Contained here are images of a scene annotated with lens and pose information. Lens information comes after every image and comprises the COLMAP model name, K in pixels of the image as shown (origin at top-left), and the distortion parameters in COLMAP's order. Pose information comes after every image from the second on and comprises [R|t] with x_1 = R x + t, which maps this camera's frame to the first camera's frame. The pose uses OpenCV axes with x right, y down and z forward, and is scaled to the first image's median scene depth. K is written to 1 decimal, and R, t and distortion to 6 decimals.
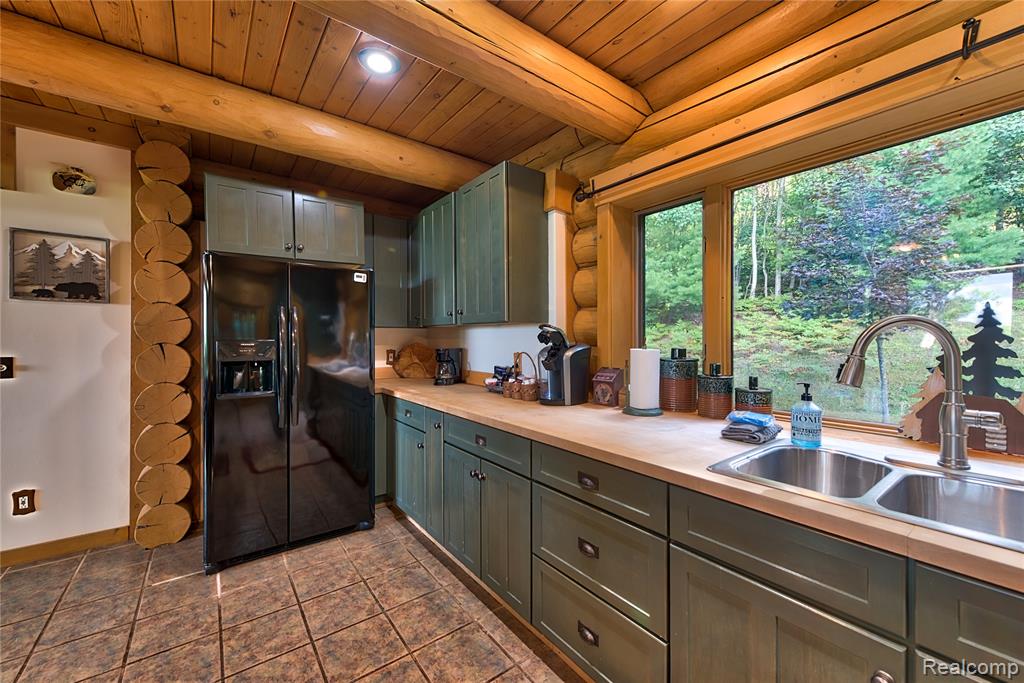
lens RADIAL K [[406.0, 0, 510.9], [0, 406.0, 341.2], [0, 0, 1]] dist [0.010974, -0.002999]
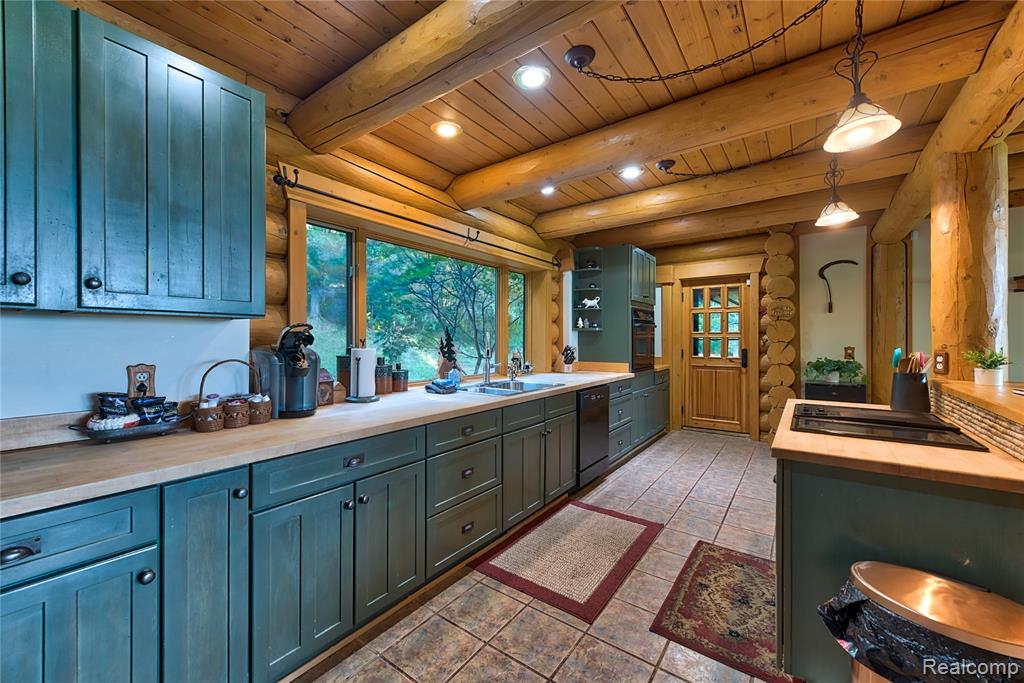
lens RADIAL K [[401.3, 0, 510.3], [0, 401.3, 341.3], [0, 0, 1]] dist [0.010872, -0.003046]
pose [[-0.293866, -0.002237, 0.955844, -0.790047], [0.008119, 0.999955, 0.004837, -0.003872], [-0.955812, 0.009182, -0.293835, 0.761848]]
